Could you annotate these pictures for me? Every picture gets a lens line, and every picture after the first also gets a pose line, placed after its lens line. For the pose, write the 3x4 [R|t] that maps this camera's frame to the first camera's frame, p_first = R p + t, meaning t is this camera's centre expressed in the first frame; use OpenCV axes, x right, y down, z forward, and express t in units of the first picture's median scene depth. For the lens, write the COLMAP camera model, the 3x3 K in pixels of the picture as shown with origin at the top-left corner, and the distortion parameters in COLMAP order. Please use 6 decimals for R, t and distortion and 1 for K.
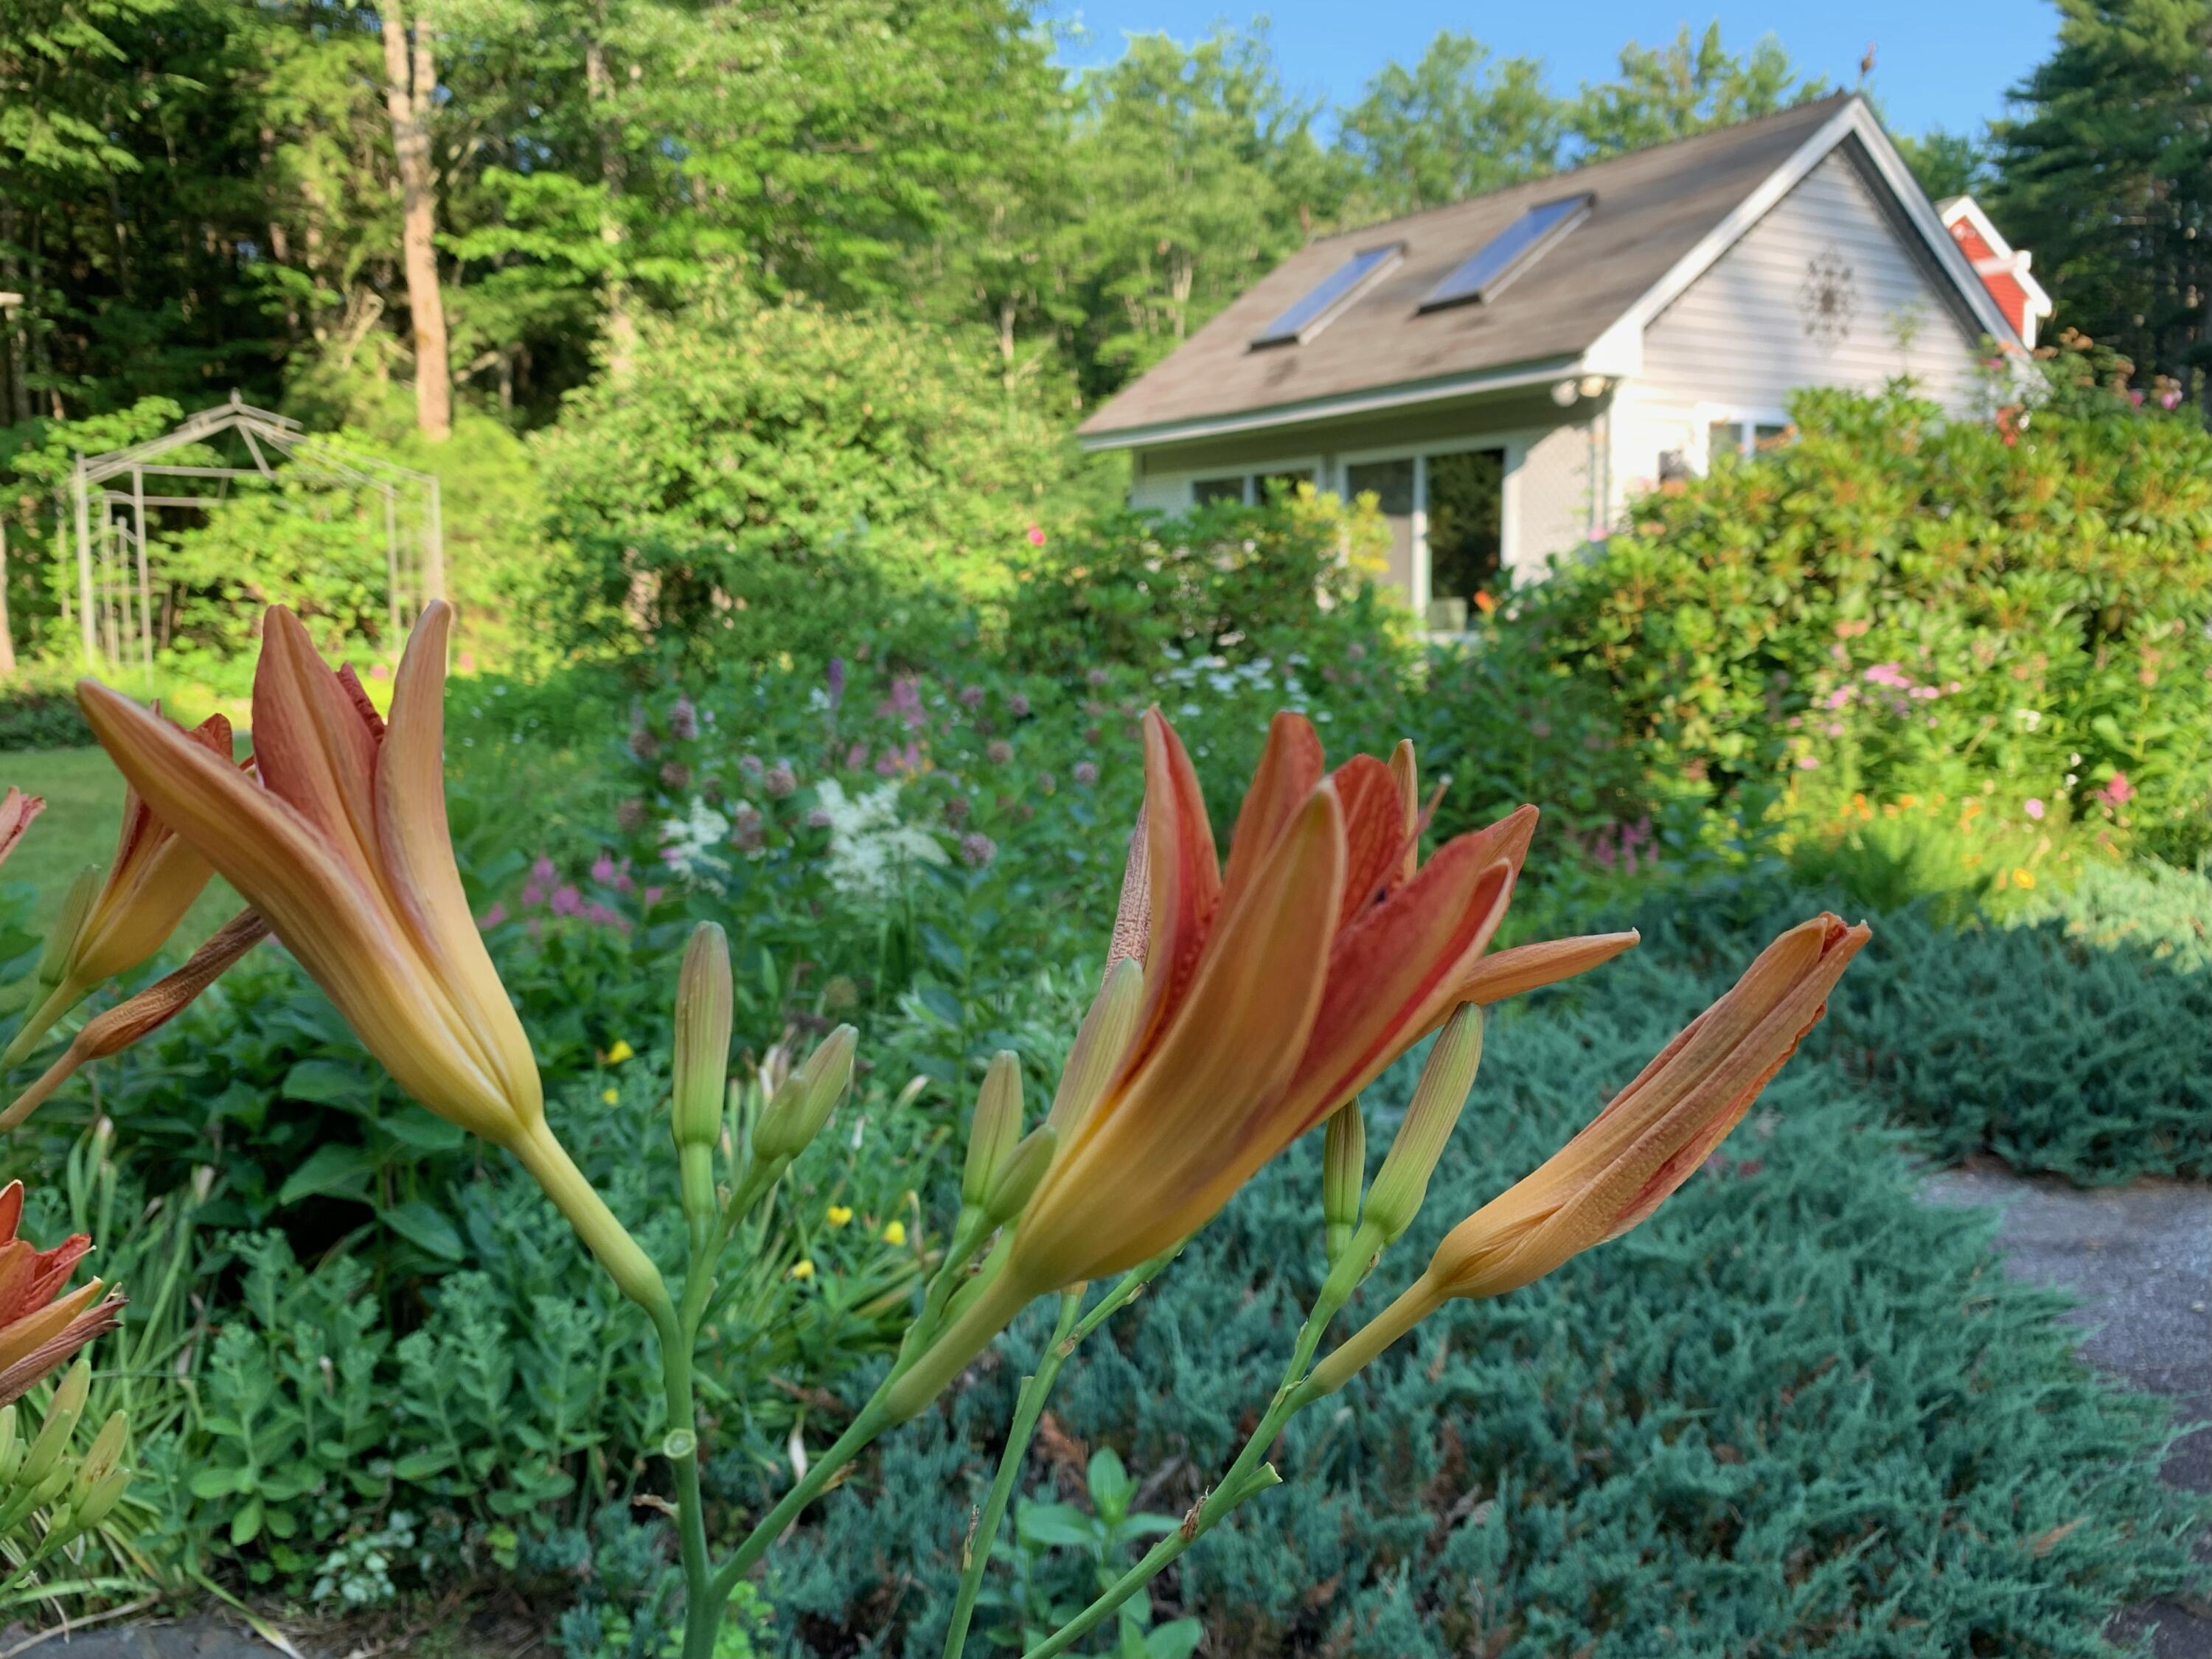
lens RADIAL K [[1719.7, 0, 1109.8], [0, 1719.7, 830.1], [0, 0, 1]] dist [0.000500, -0.021767]
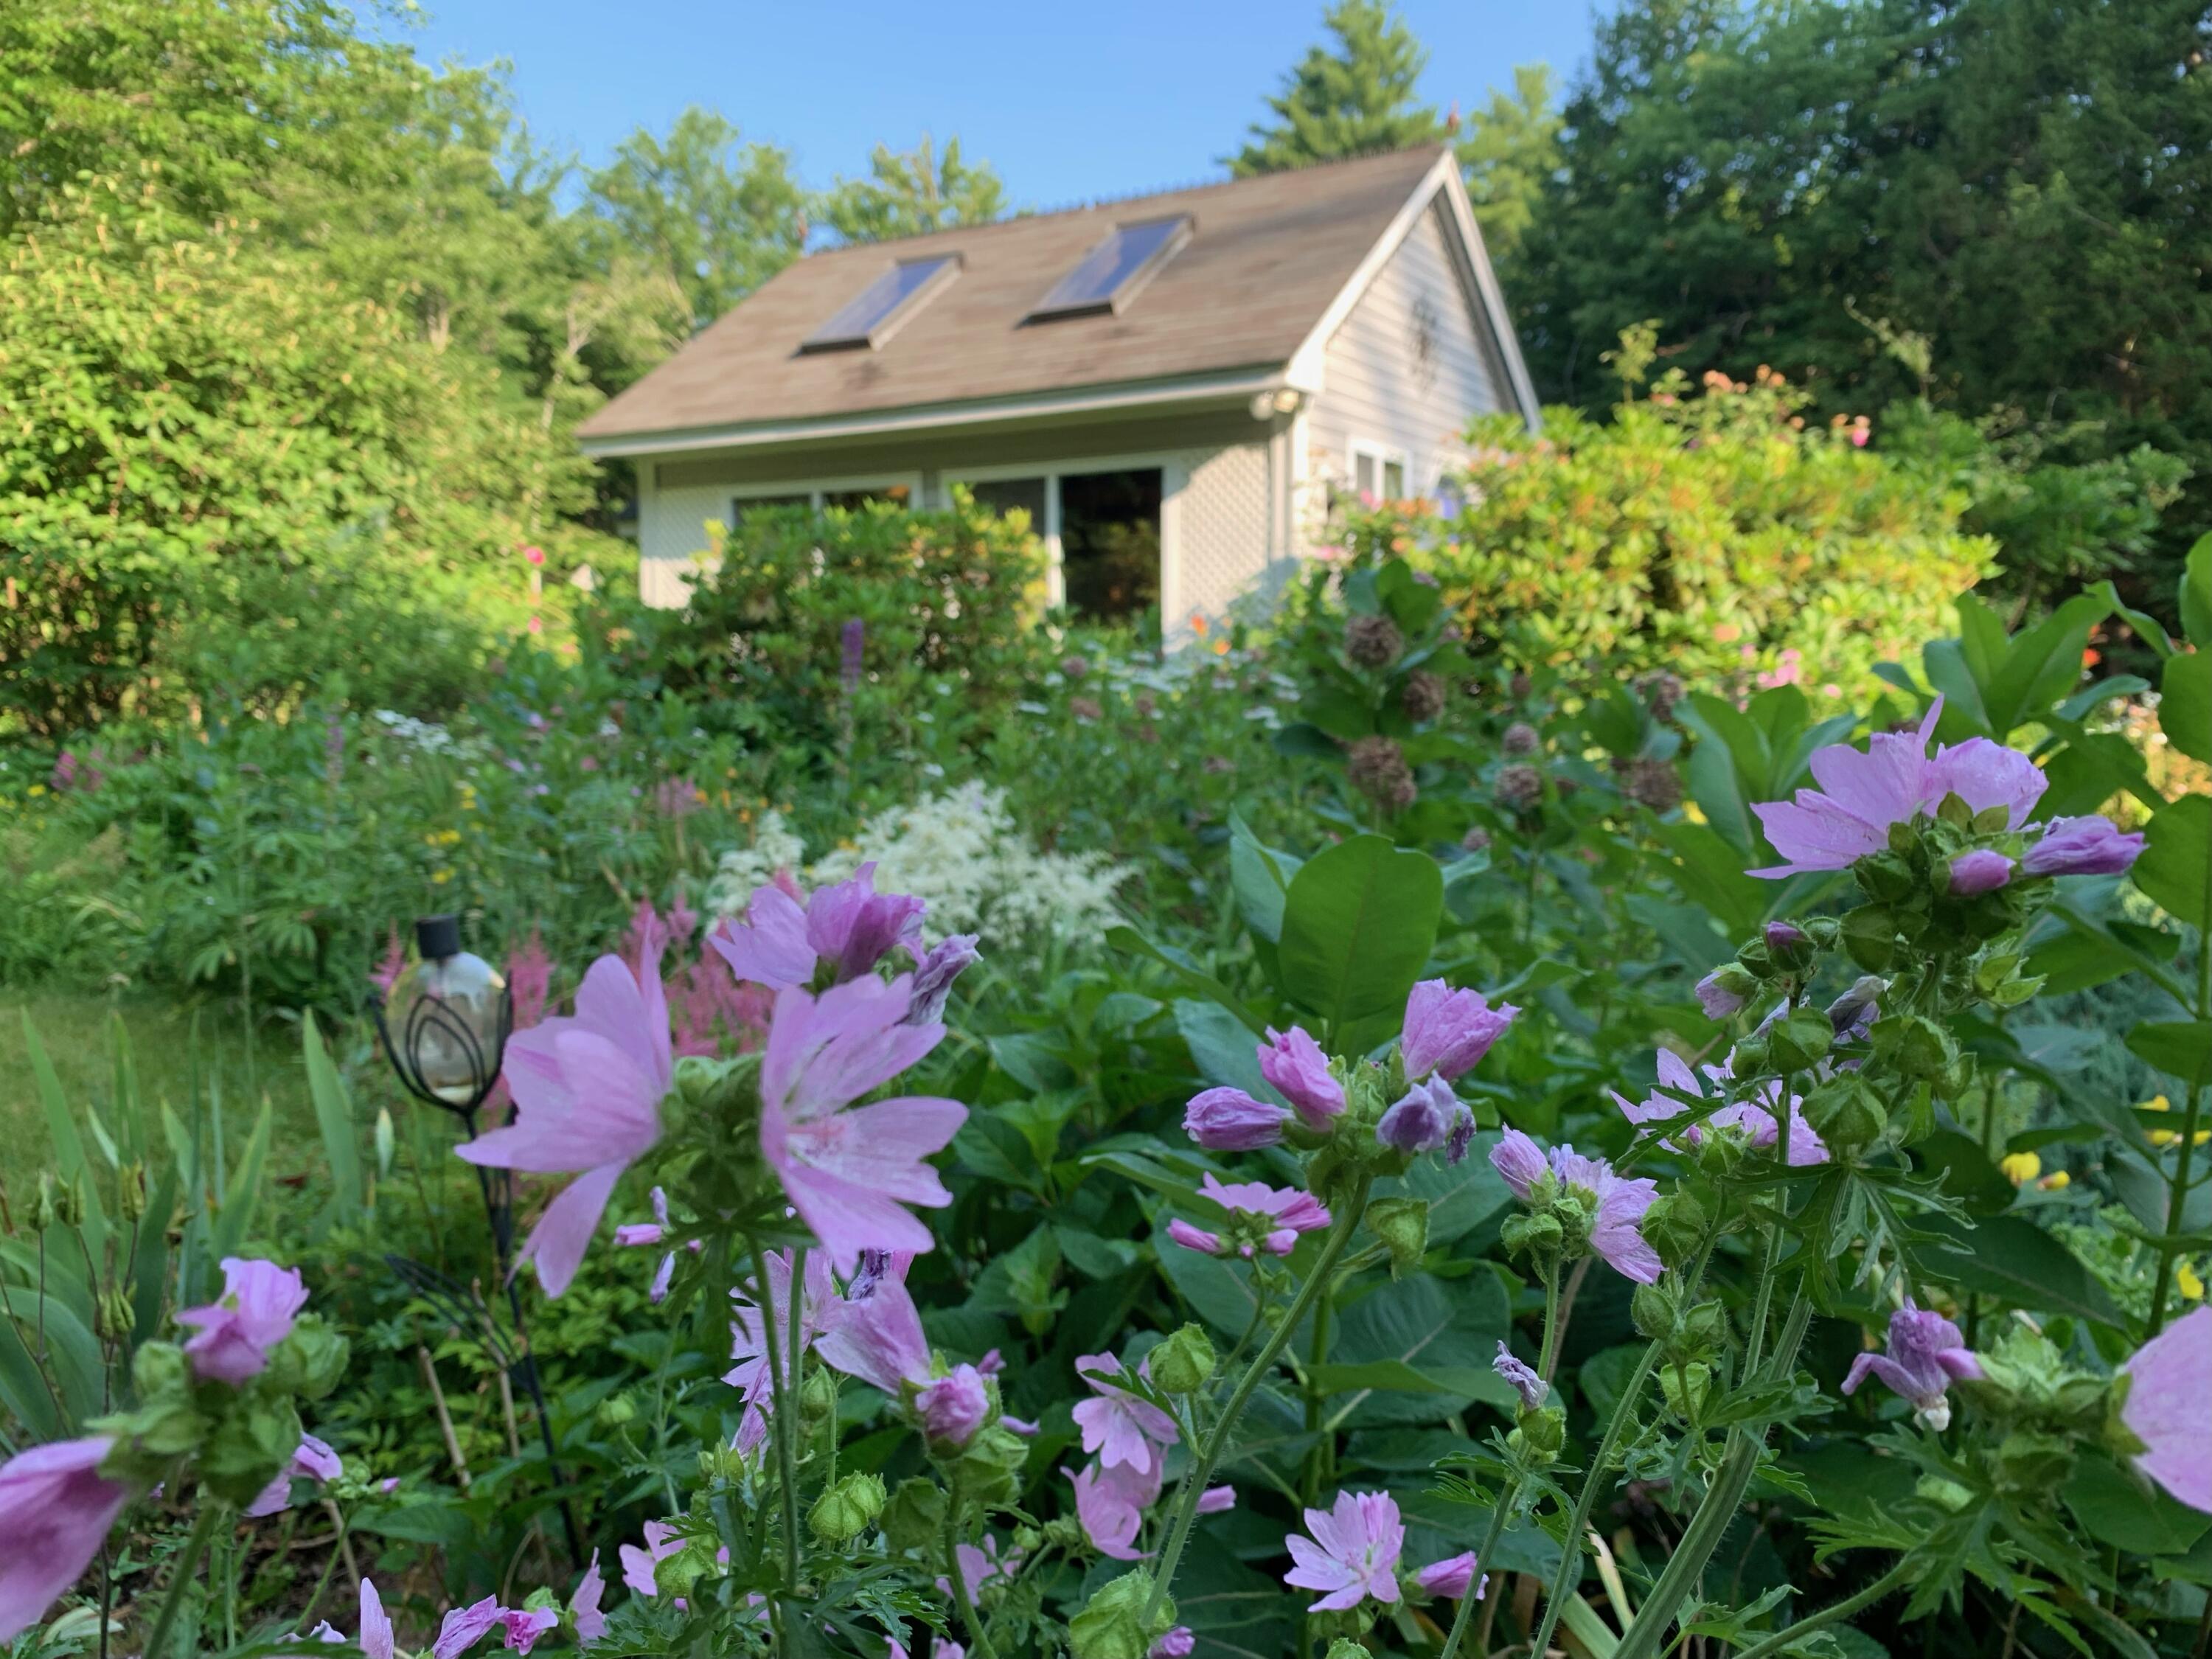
lens RADIAL K [[1719.7, 0, 1102.3], [0, 1719.7, 828.8], [0, 0, 1]] dist [0.000500, -0.021767]
pose [[0.896648, -0.027874, 0.441865, -0.182078], [0.052007, 0.997738, -0.042594, 0.007337], [-0.439678, 0.061171, 0.896070, 0.172172]]
